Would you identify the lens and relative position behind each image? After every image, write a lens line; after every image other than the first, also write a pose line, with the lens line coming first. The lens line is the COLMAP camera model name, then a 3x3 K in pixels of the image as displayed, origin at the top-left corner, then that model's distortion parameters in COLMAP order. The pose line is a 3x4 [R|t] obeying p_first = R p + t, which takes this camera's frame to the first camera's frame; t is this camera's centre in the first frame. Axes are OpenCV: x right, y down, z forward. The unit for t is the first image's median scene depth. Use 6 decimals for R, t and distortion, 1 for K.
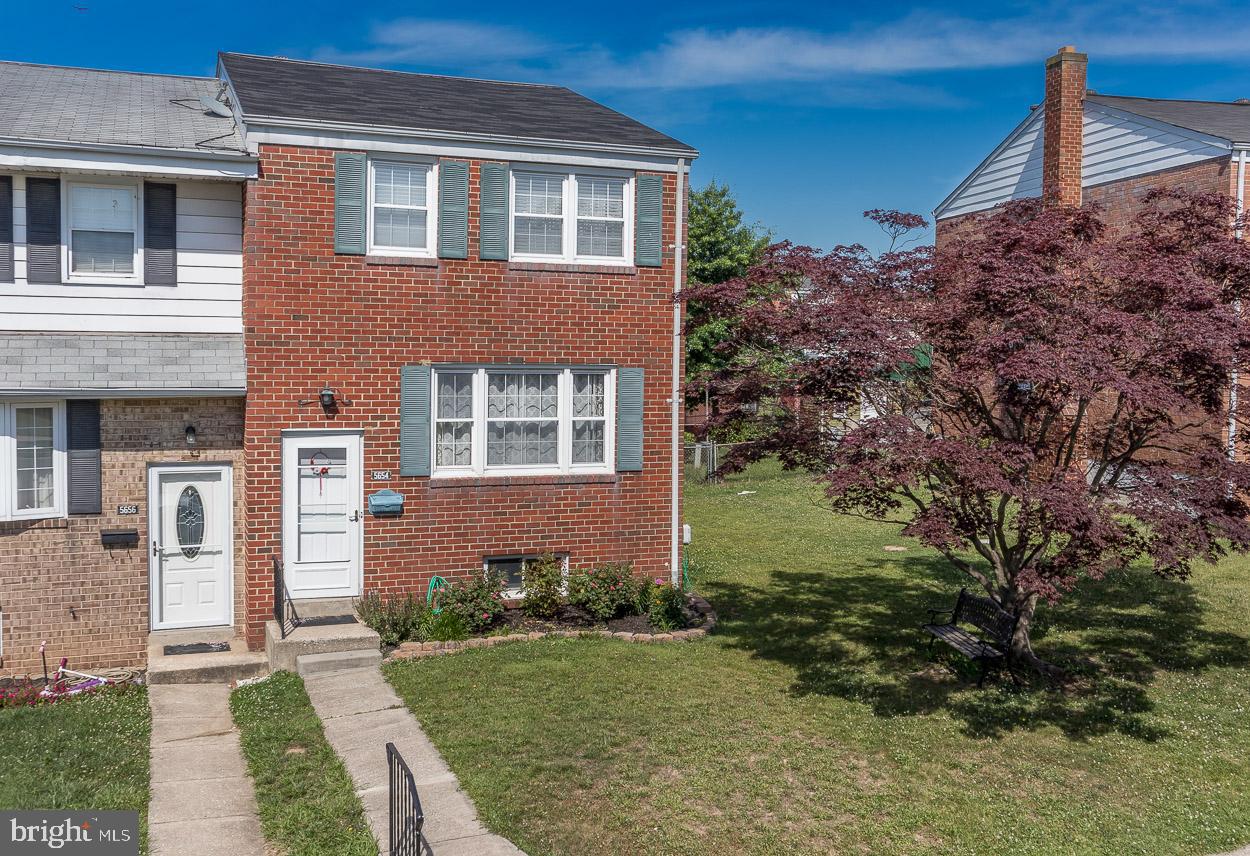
lens RADIAL K [[1120.1, 0, 597.7], [0, 1120.1, 395.6], [0, 0, 1]] dist [0.009879, 0.022787]
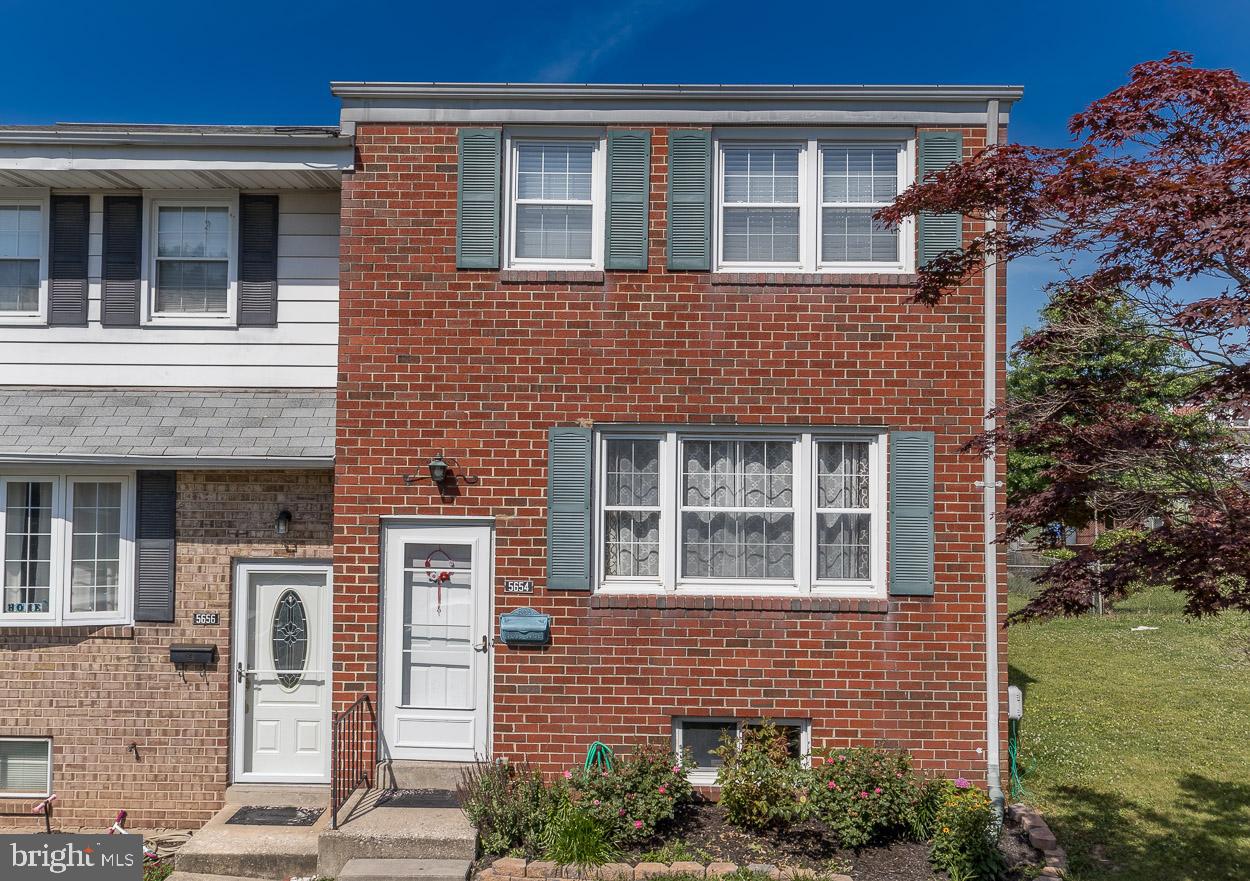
lens RADIAL K [[965.2, 0, 623.6], [0, 965.2, 442.6], [0, 0, 1]] dist [0.010841, 0.008795]
pose [[0.931922, -0.013920, -0.362392, 0.083184], [-0.013824, 0.997173, -0.073851, 0.026338], [0.362396, 0.073833, 0.929095, 0.471959]]
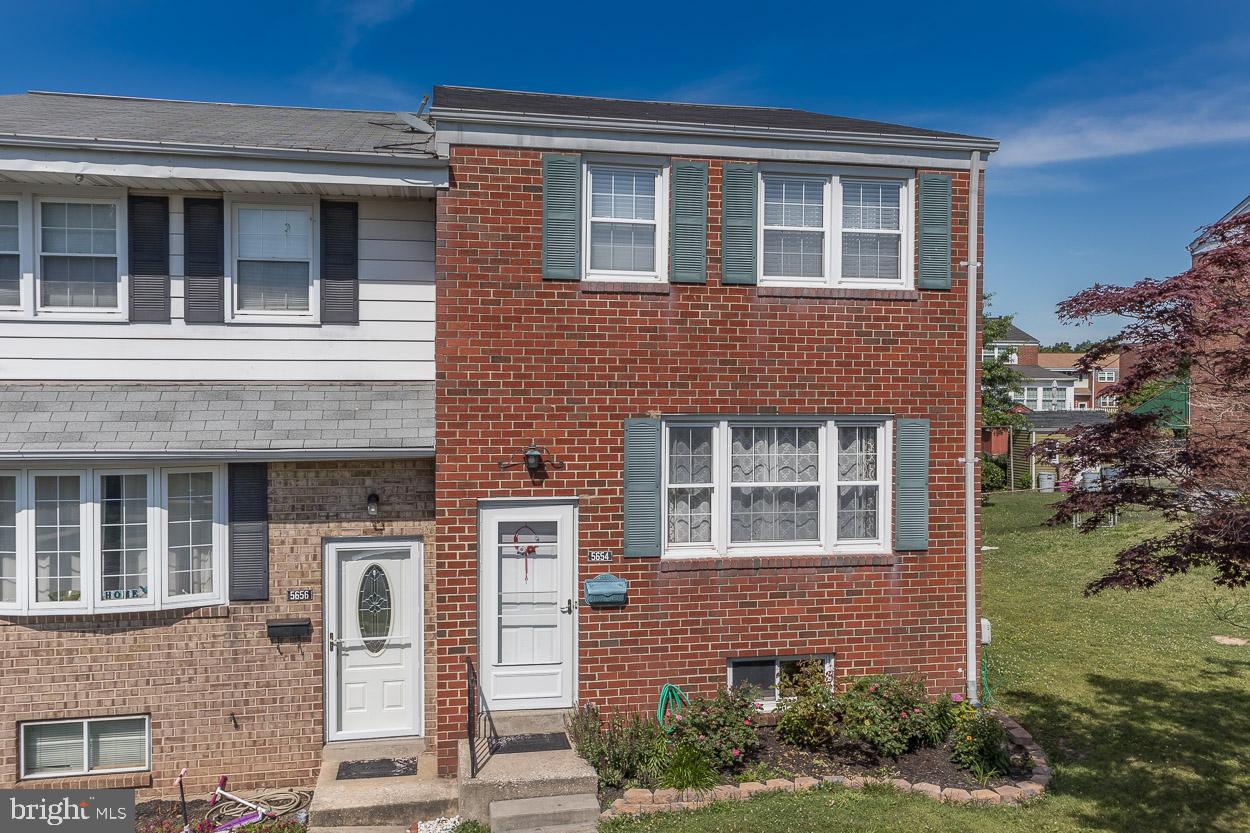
lens RADIAL K [[913.2, 0, 627.8], [0, 913.2, 408.2], [0, 0, 1]] dist [0.020789, 0.002565]
pose [[0.985115, -0.007639, -0.171729, -0.061960], [0.002380, 0.999523, -0.030807, -0.014081], [0.171882, 0.029939, 0.984662, 0.364255]]
